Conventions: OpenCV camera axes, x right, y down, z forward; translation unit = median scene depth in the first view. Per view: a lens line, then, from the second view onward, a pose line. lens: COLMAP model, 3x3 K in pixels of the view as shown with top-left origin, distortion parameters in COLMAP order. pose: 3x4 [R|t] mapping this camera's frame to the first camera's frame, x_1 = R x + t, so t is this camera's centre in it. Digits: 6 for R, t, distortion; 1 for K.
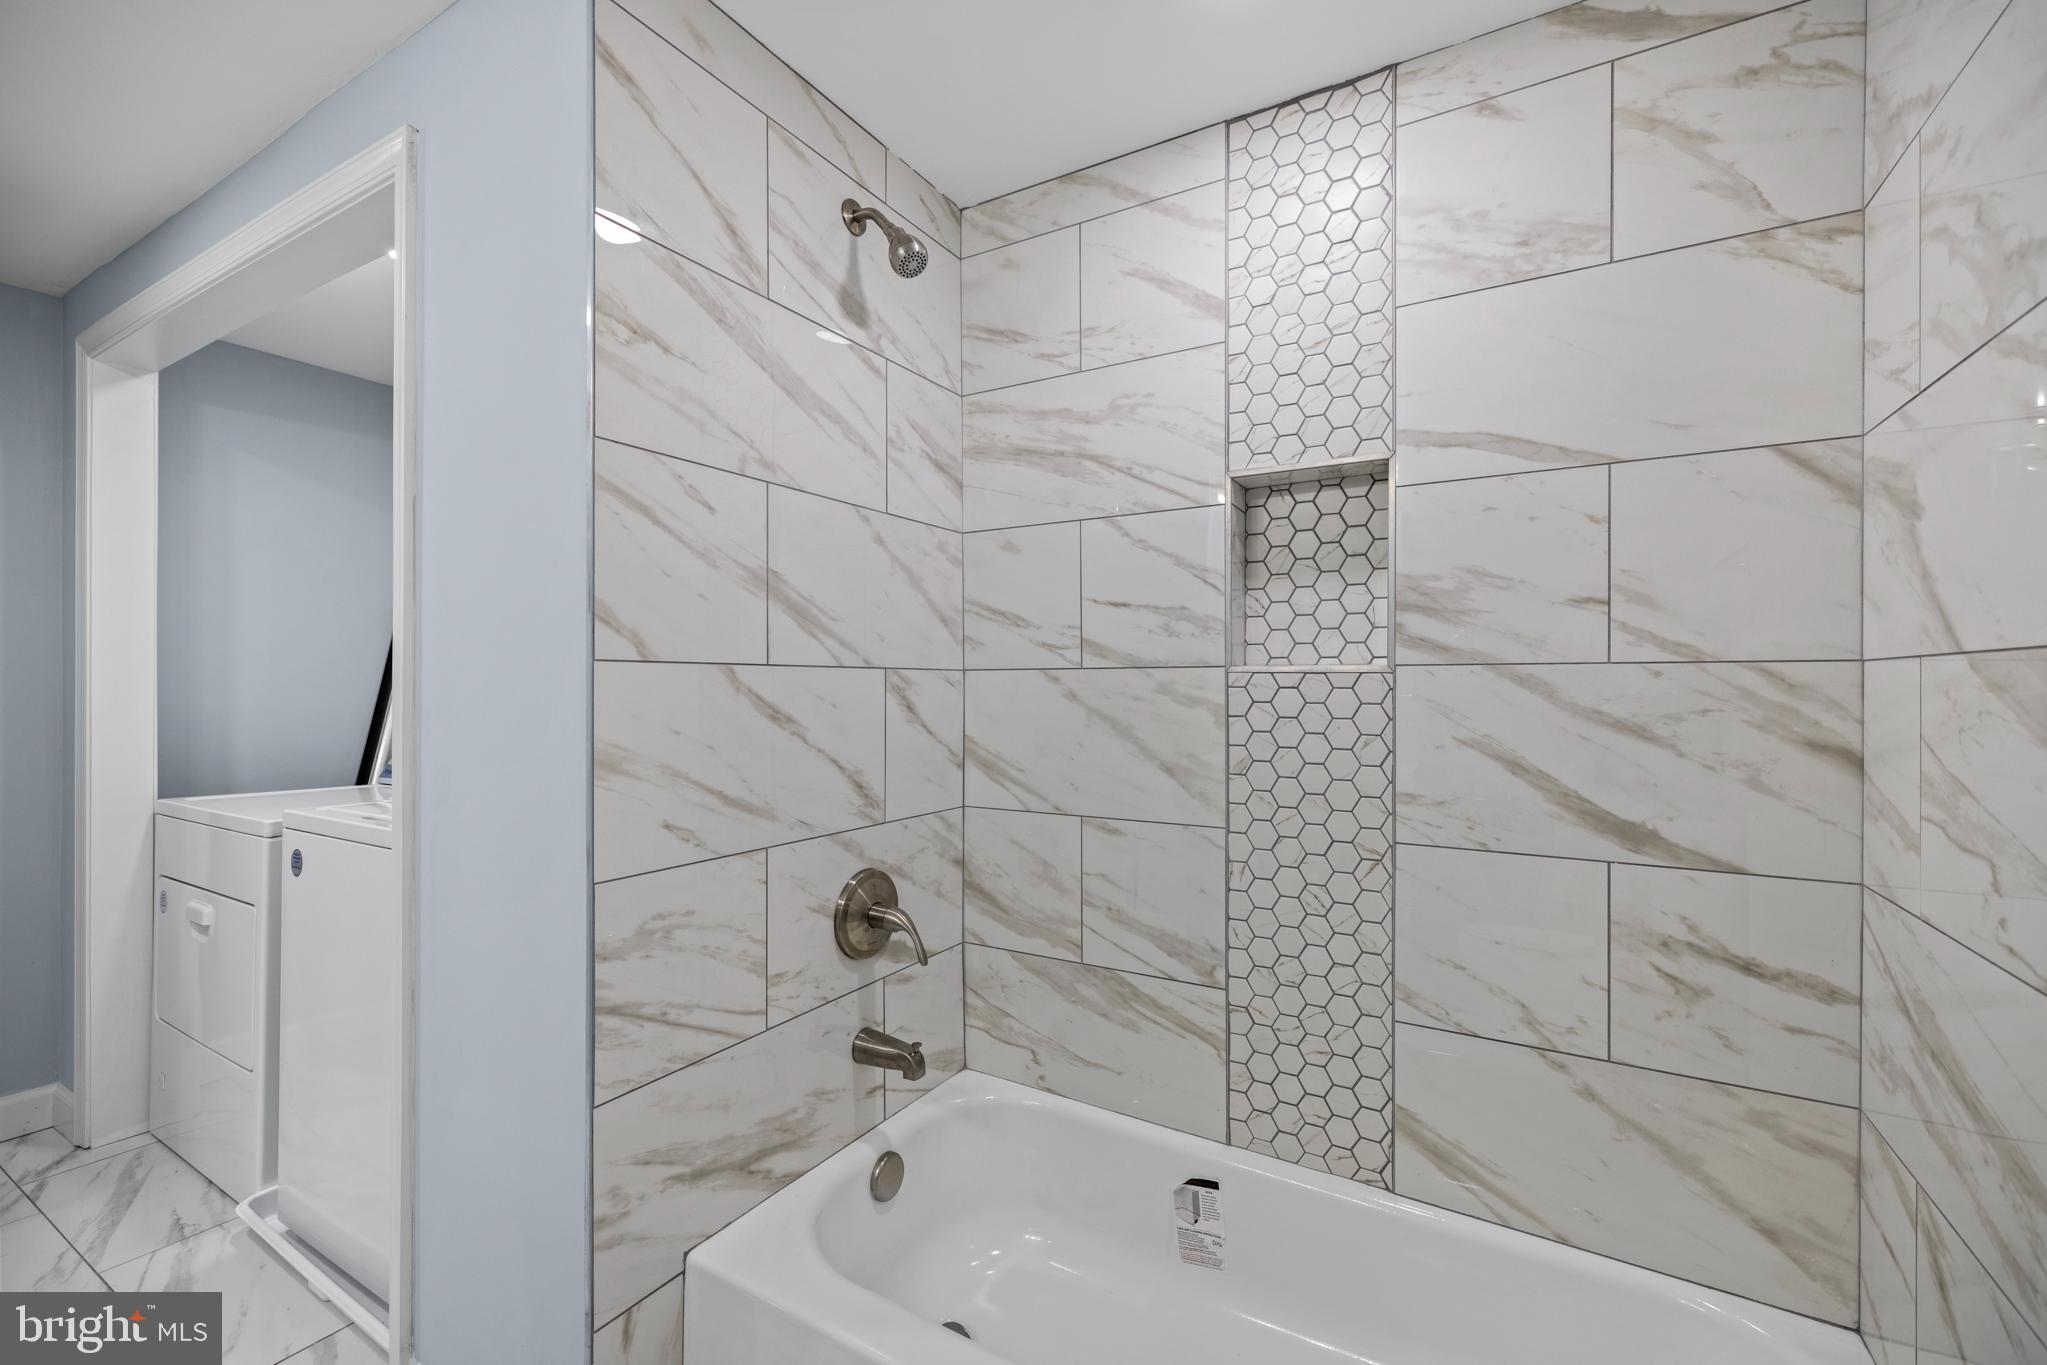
lens RADIAL K [[862.1, 0, 1023.3], [0, 862.1, 684.9], [0, 0, 1]] dist [0.006137, -0.001423]
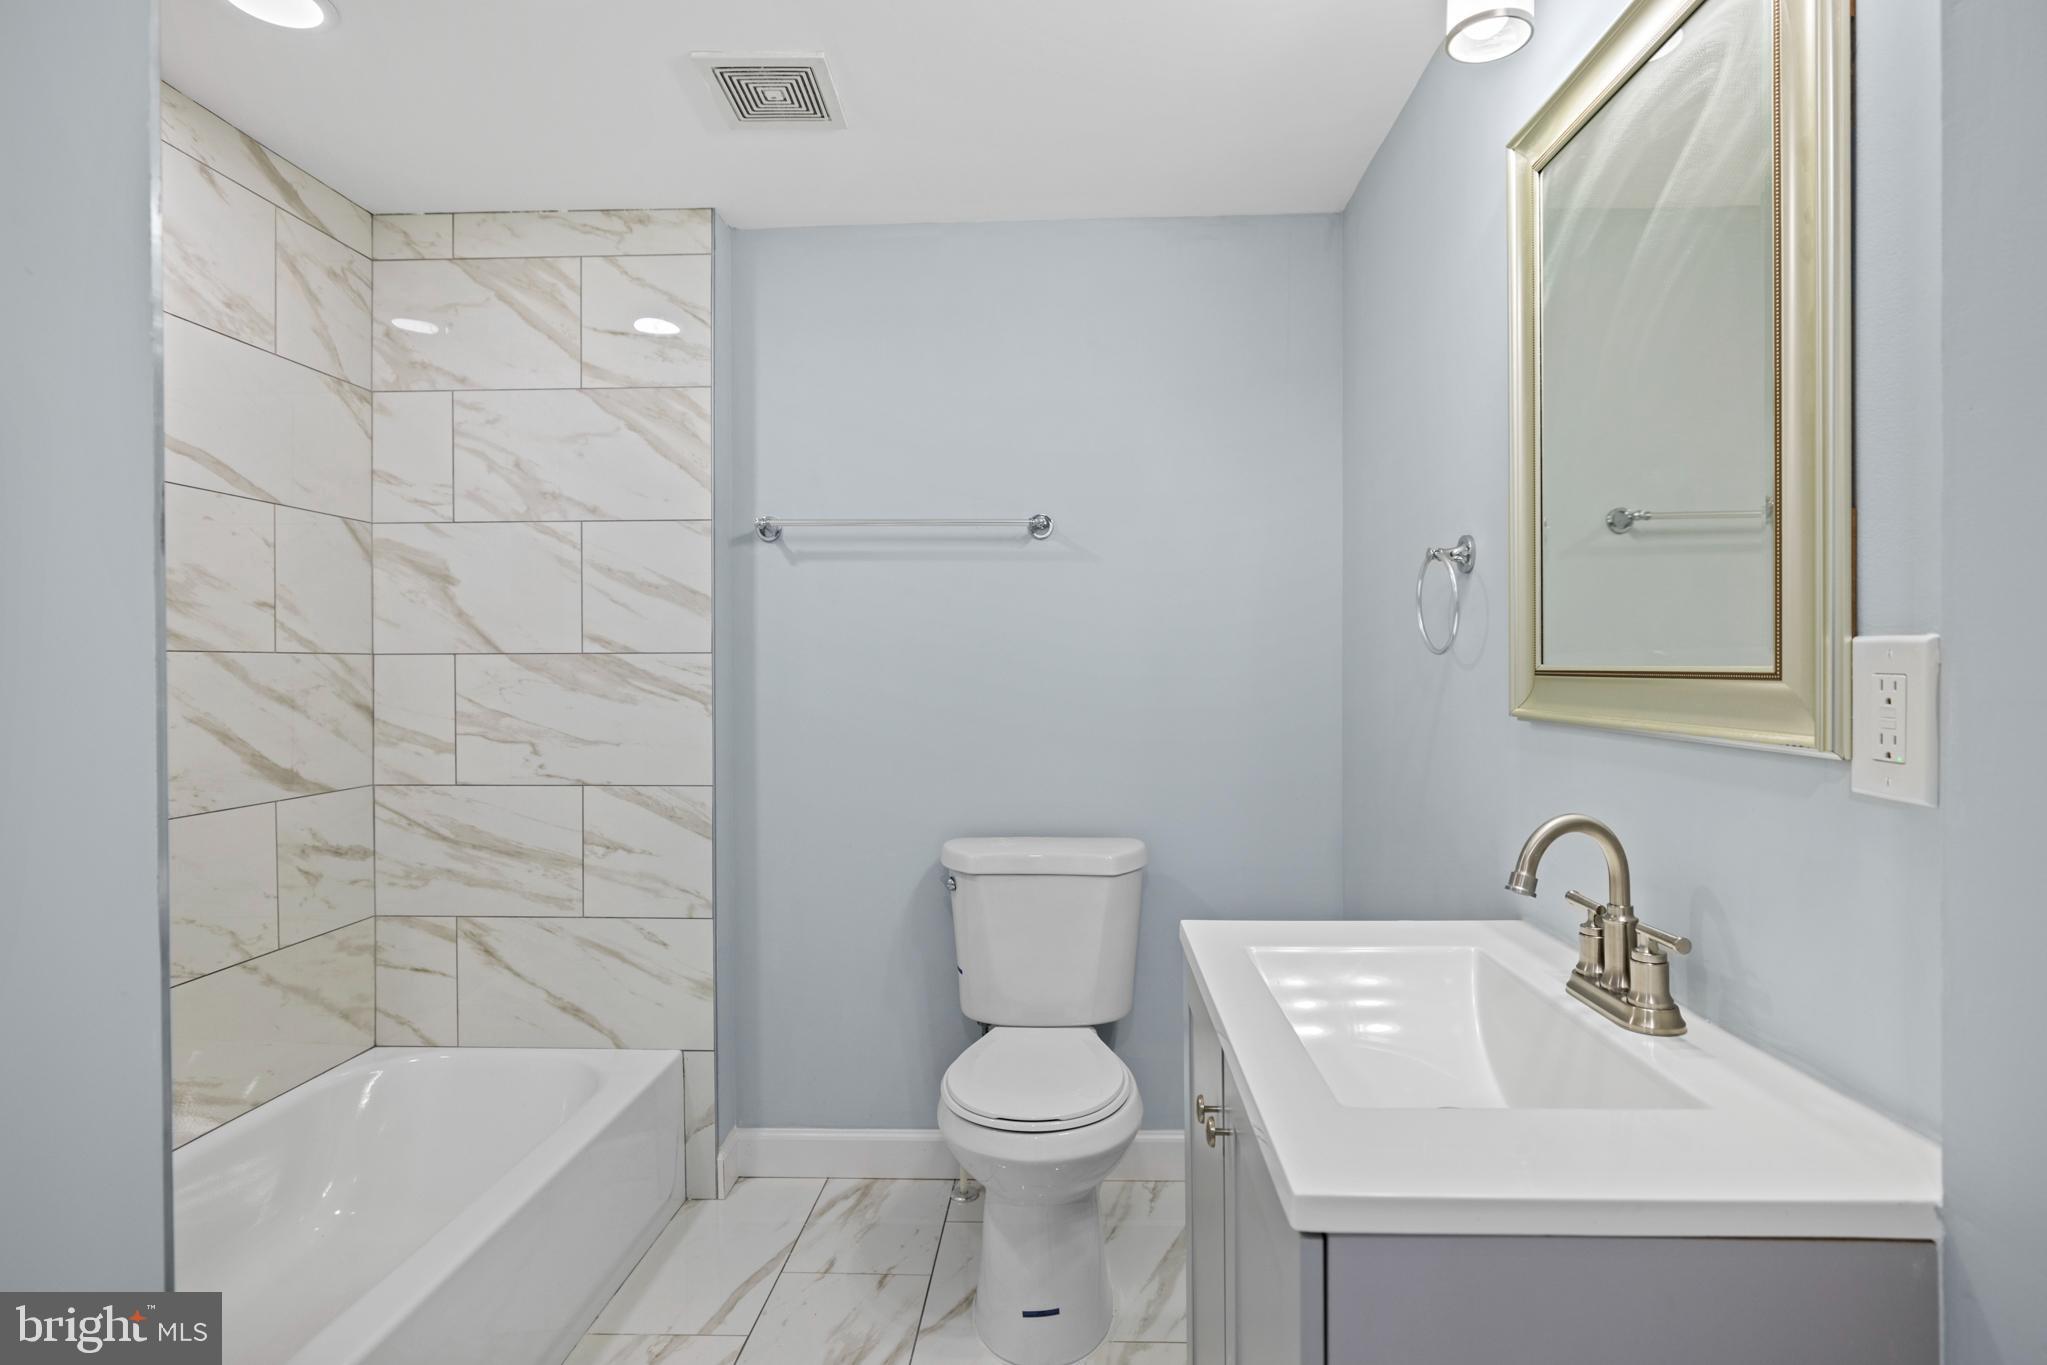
lens RADIAL K [[1066.3, 0, 1028.1], [0, 1066.3, 676.2], [0, 0, 1]] dist [0.000750, 0.000124]
pose [[-0.469745, -0.006683, 0.882777, -1.356534], [0.004788, 0.999937, 0.010117, 0.000031], [-0.882789, 0.008980, -0.469683, 0.763188]]
